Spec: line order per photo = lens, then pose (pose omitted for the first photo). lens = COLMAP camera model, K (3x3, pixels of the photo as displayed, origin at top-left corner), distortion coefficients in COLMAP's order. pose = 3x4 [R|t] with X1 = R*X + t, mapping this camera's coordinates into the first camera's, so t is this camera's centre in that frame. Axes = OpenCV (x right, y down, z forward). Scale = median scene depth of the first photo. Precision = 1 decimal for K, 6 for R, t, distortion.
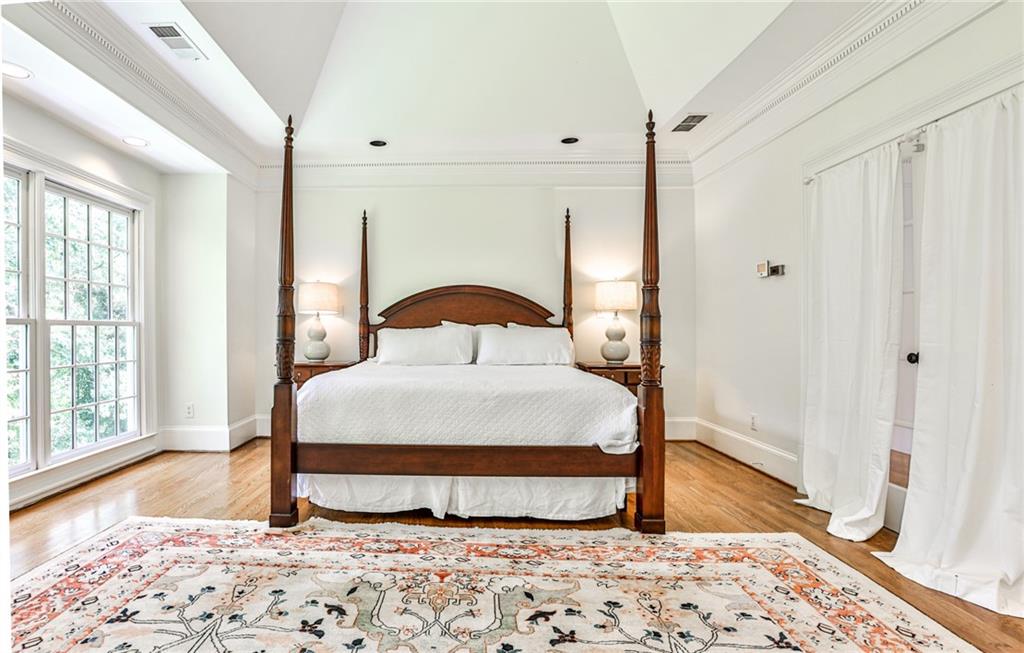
lens RADIAL K [[658.8, 0, 512.0], [0, 658.8, 326.5], [0, 0, 1]] dist [-0.044758, 0.001205]
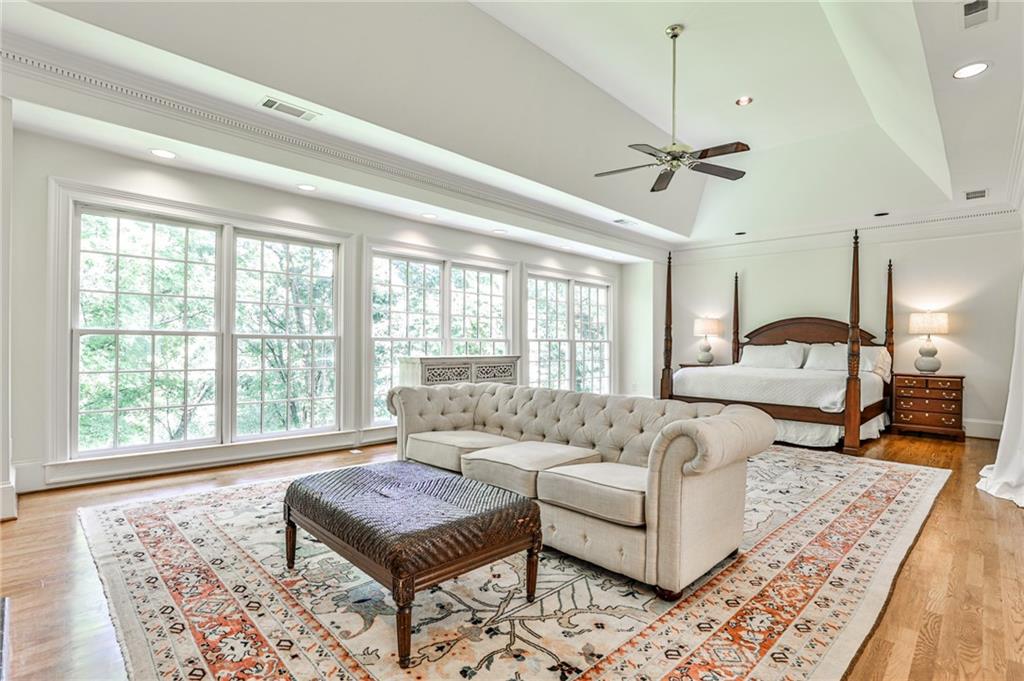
lens RADIAL K [[502.2, 0, 512.0], [0, 502.2, 340.5], [0, 0, 1]] dist [-0.000147, 0.000039]
pose [[0.752894, 0.005811, -0.658116, 0.188764], [-0.009107, 0.999957, -0.001589, -0.001709], [0.658079, 0.007190, 0.752915, -0.319053]]
